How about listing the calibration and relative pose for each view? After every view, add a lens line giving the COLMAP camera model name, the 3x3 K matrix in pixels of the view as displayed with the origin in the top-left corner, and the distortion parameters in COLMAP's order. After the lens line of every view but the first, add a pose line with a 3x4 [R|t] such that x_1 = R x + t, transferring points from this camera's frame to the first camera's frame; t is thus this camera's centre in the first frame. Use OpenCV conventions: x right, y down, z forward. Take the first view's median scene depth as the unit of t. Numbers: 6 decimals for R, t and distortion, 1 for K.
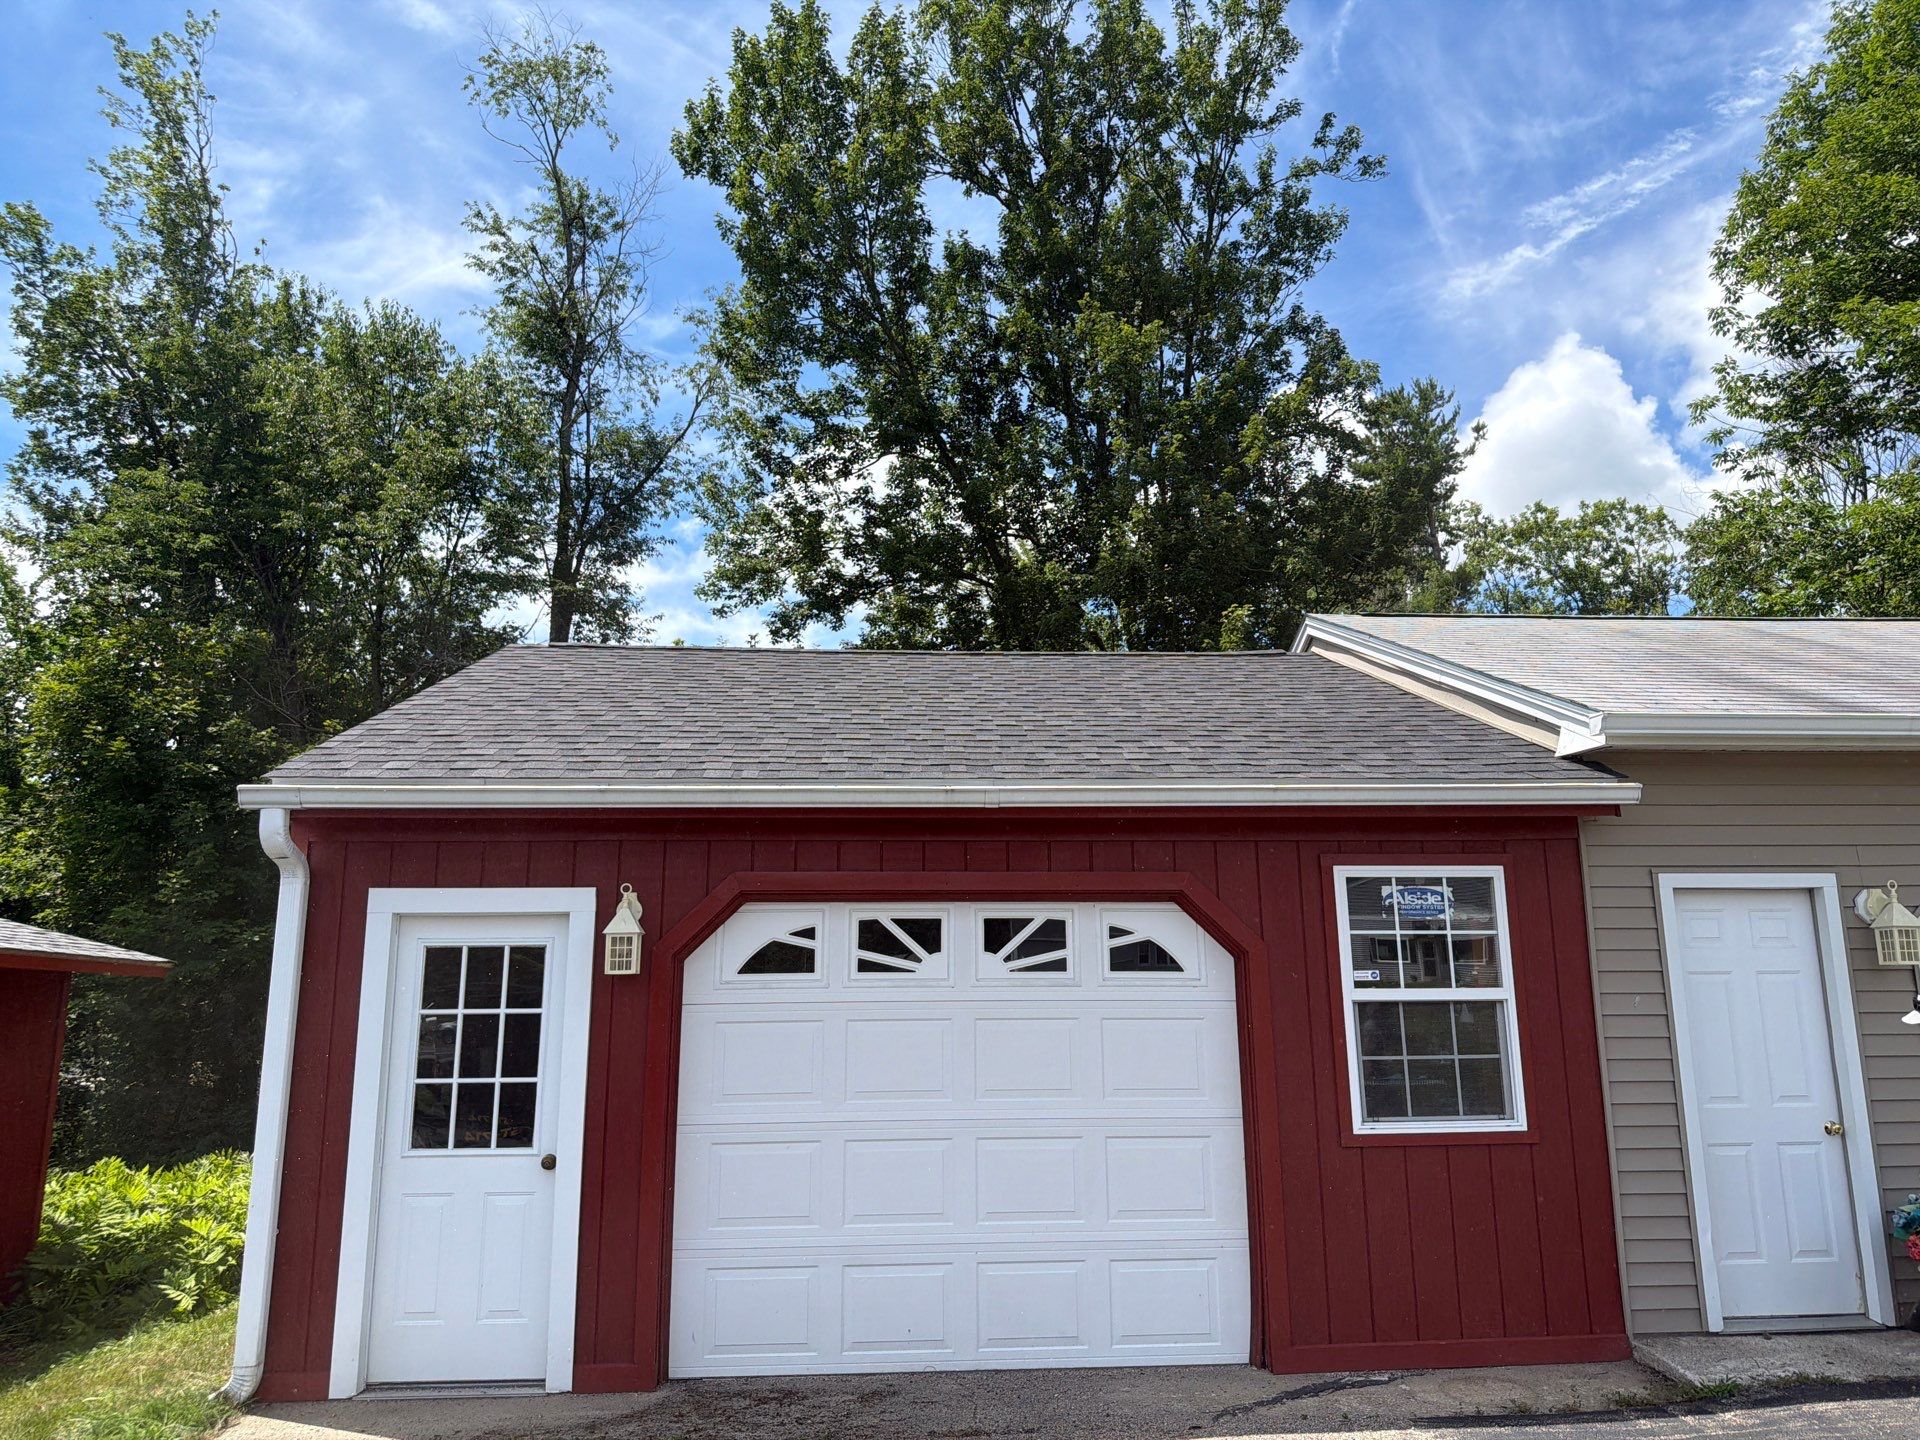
lens RADIAL K [[1332.1, 0, 960.2], [0, 1332.1, 697.4], [0, 0, 1]] dist [0.101343, -0.168458]
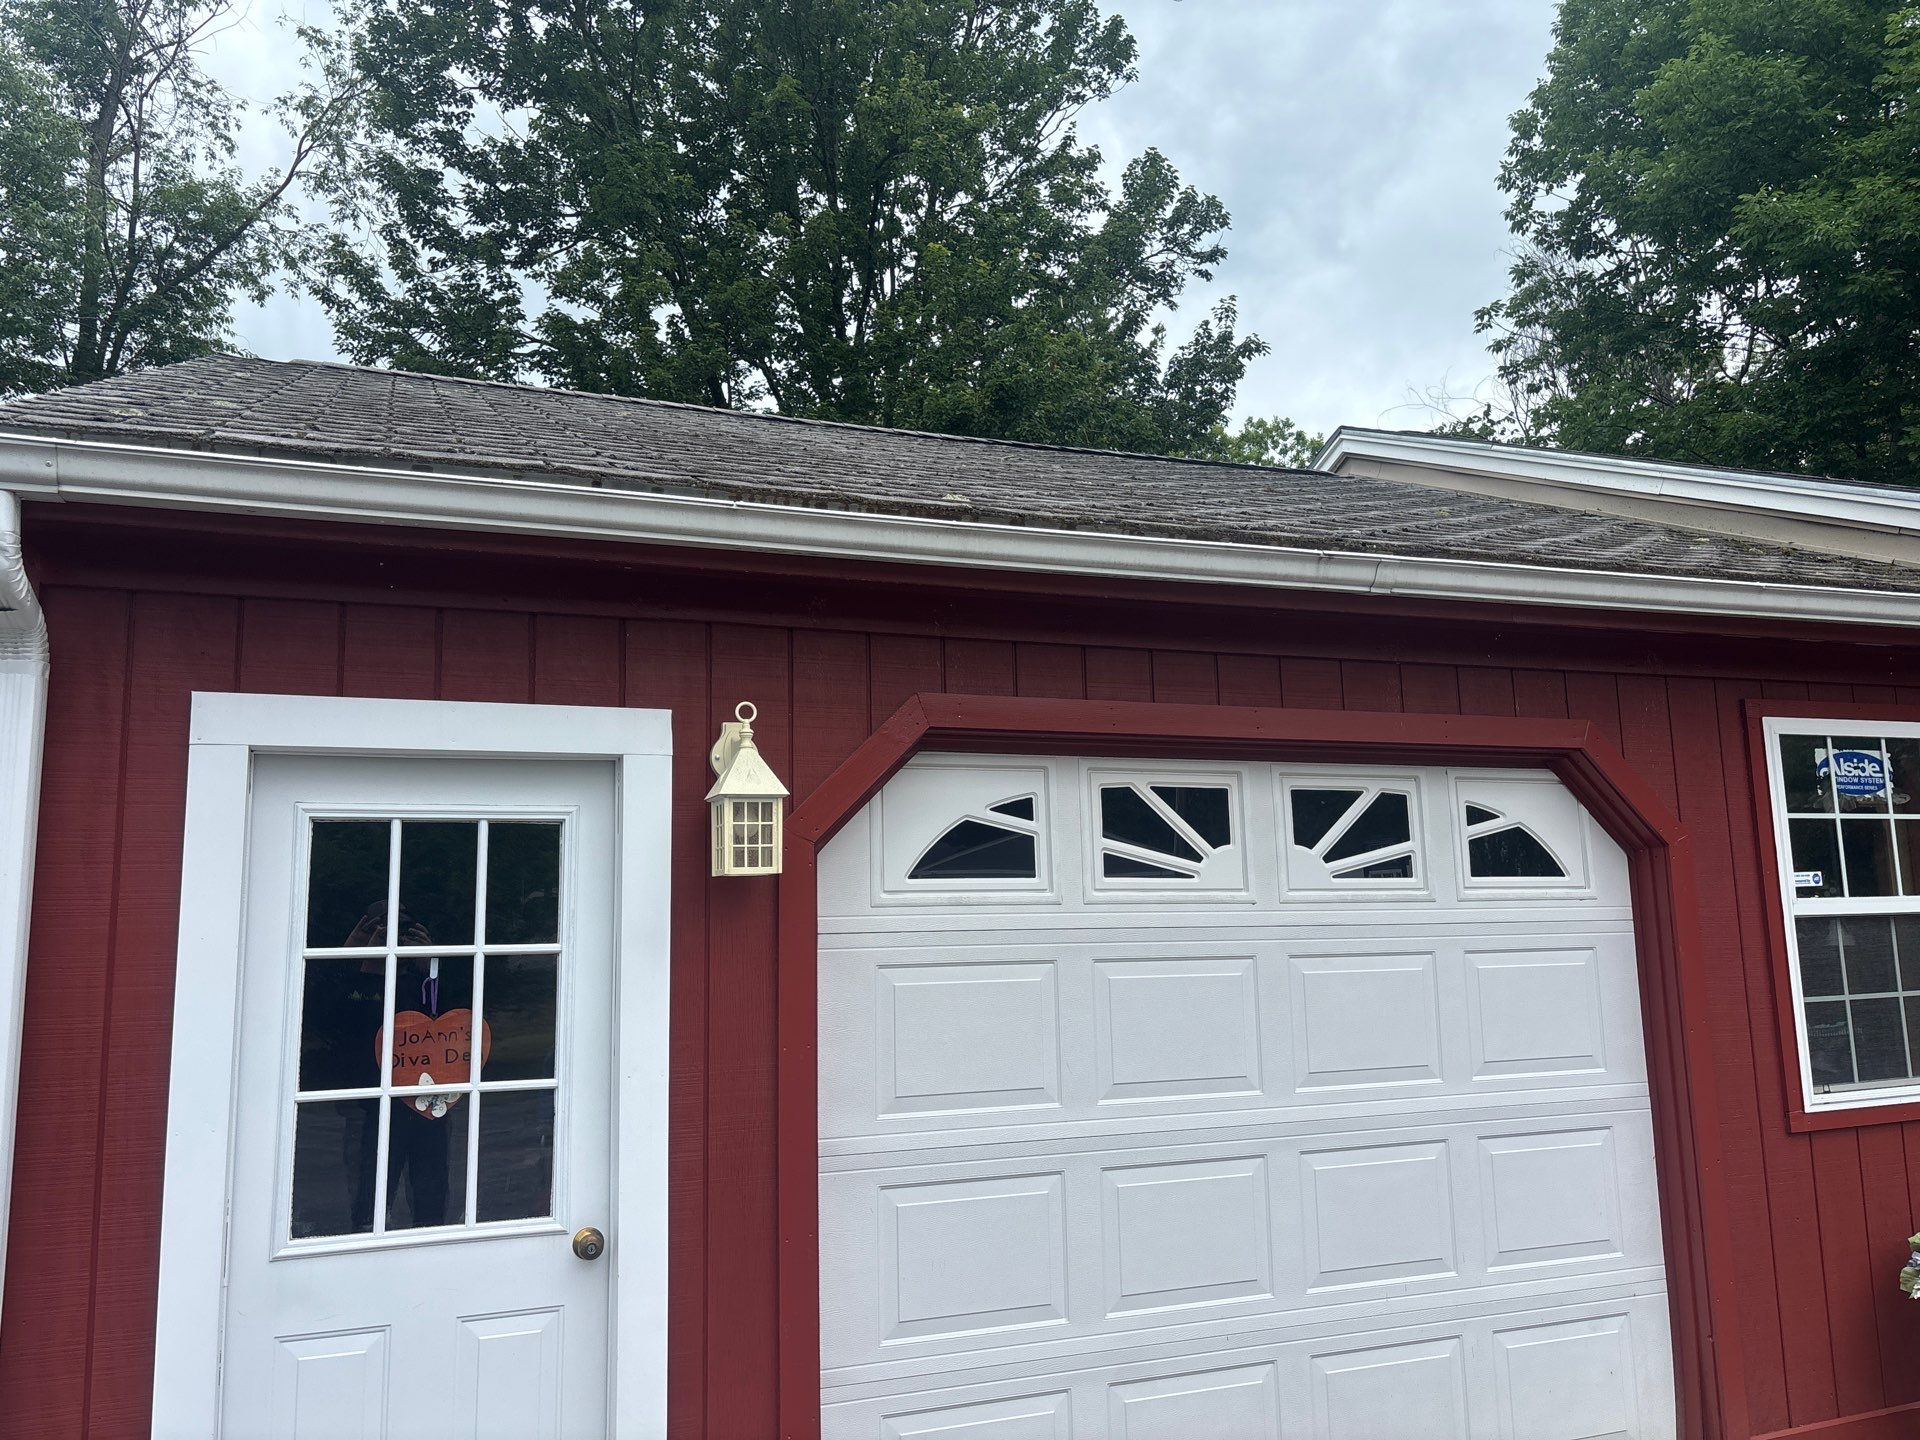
lens RADIAL K [[1501.9, 0, 1005.1], [0, 1501.9, 664.9], [0, 0, 1]] dist [0.034892, -0.060829]
pose [[0.953674, 0.040985, 0.298038, -0.311991], [-0.051106, 0.998348, 0.026242, 0.099821], [-0.296470, -0.040258, 0.954193, 0.400802]]
